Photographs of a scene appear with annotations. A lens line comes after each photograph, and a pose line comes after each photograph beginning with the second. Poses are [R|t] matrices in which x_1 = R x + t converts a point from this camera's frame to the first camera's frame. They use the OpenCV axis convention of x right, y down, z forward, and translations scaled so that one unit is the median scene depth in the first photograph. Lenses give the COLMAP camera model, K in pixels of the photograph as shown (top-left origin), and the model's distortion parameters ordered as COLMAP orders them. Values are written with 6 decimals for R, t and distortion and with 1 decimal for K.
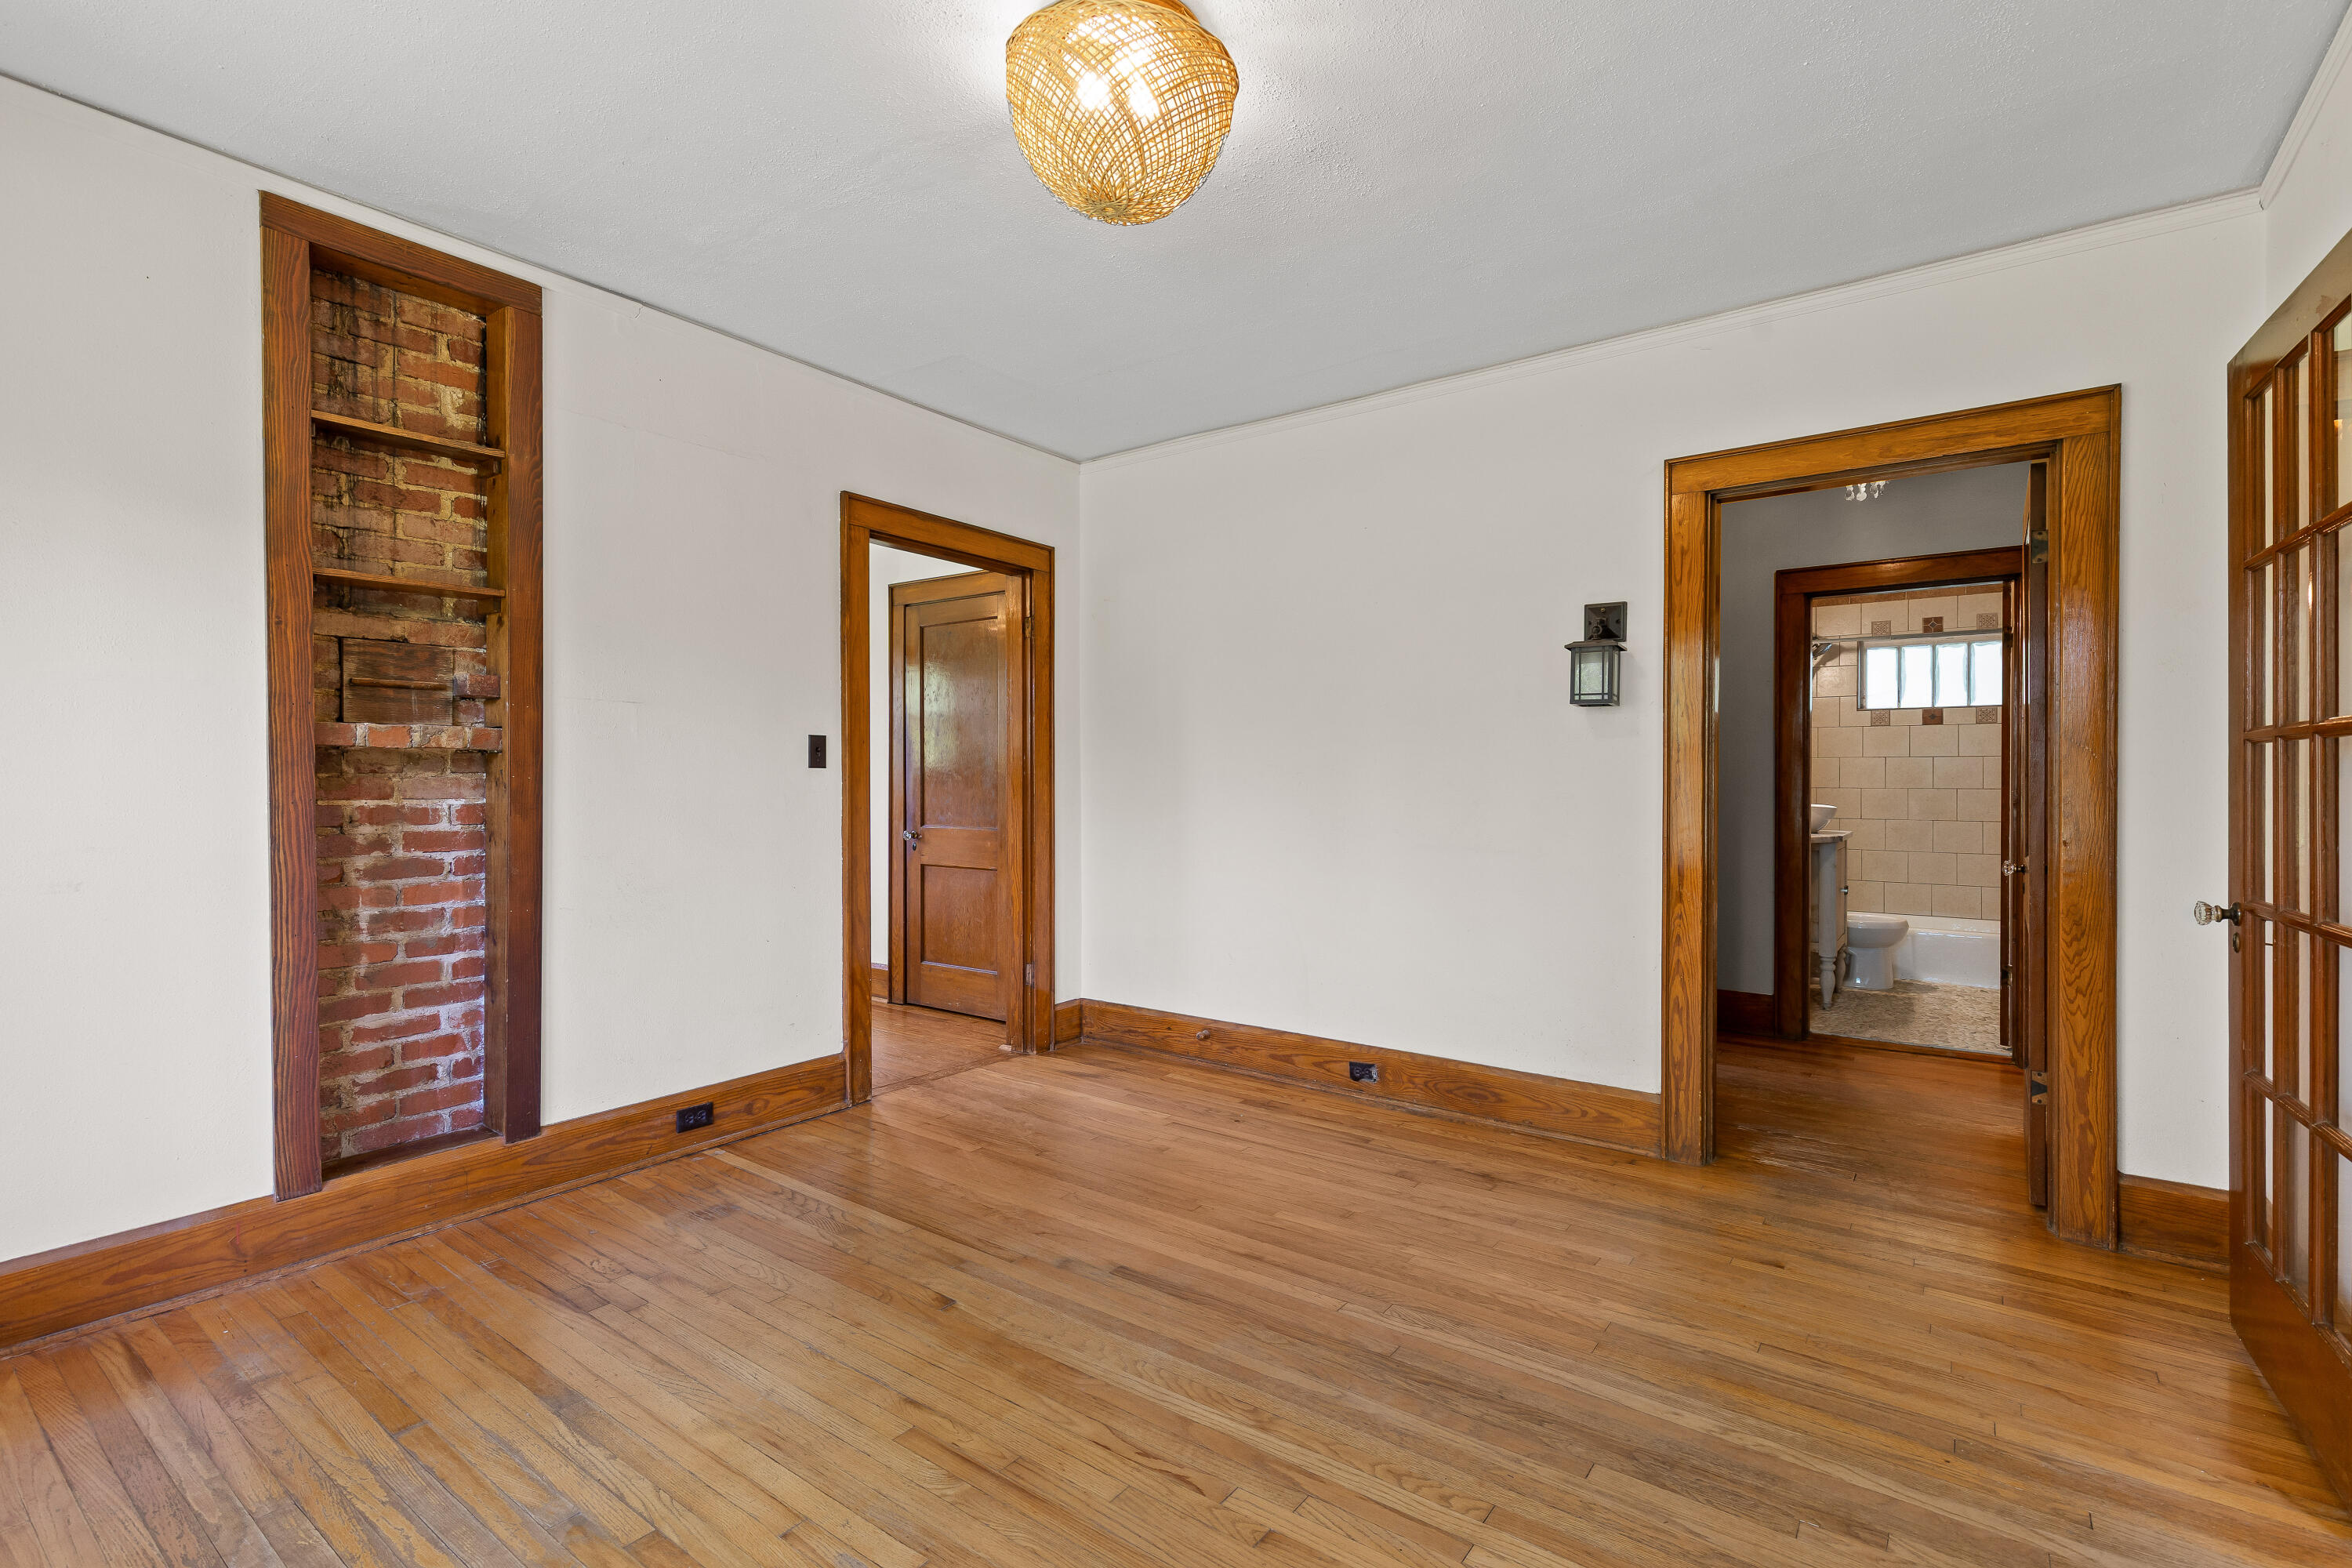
lens RADIAL K [[1071.2, 0, 1192.5], [0, 1071.2, 780.5], [0, 0, 1]] dist [0.016503, -0.006614]
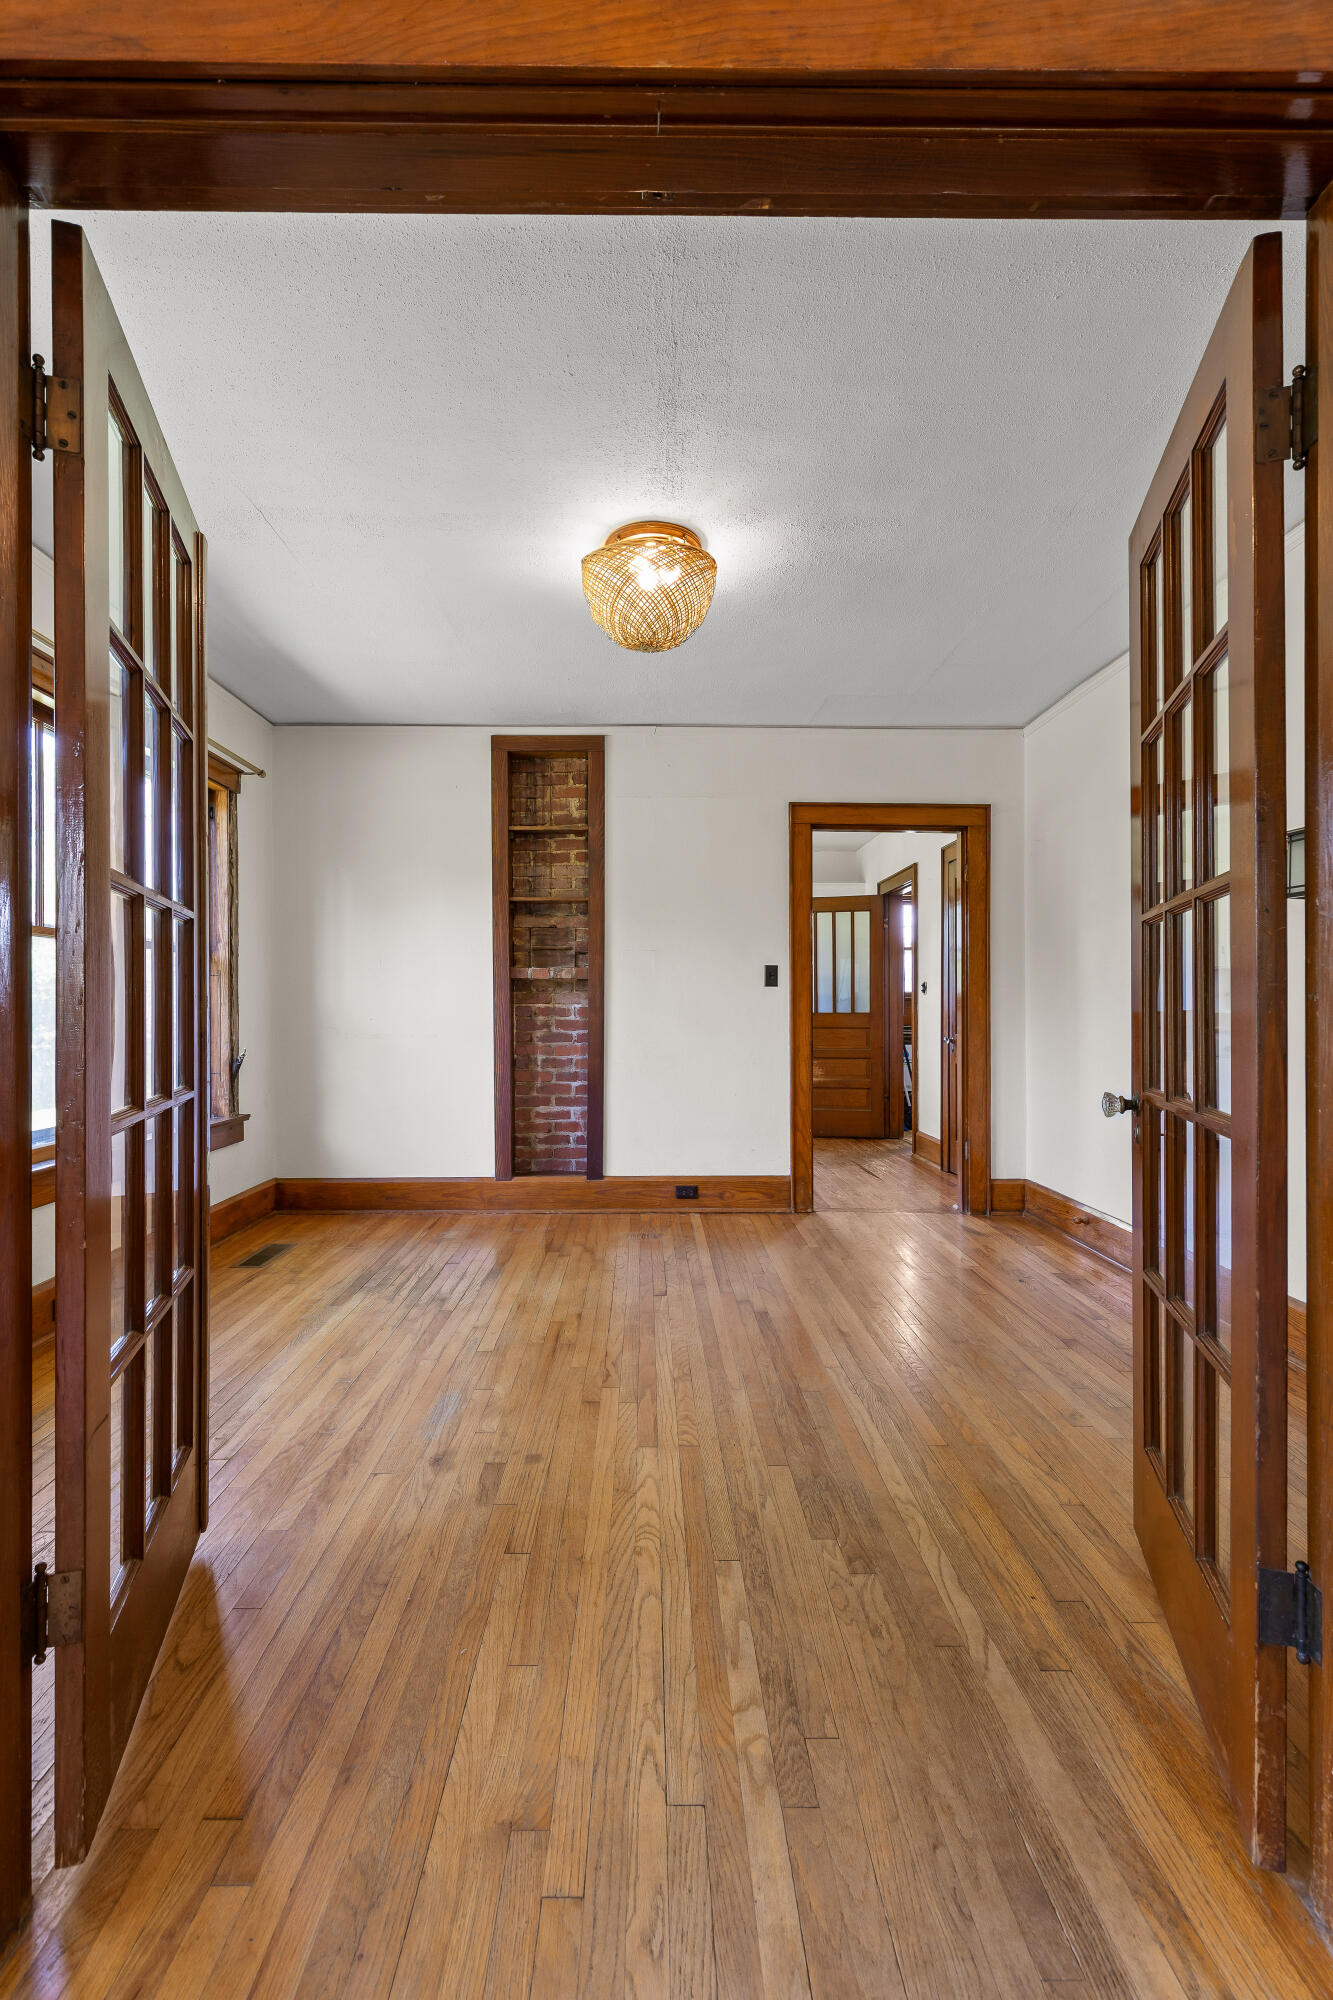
lens RADIAL K [[910.9, 0, 635.6], [0, 910.9, 1009.5], [0, 0, 1]] dist [0.016503, -0.006614]
pose [[0.595794, 0.000474, -0.803137, 0.756715], [-0.001490, 0.999999, -0.000515, 0.028756], [0.803136, 0.001504, 0.595794, 0.086542]]
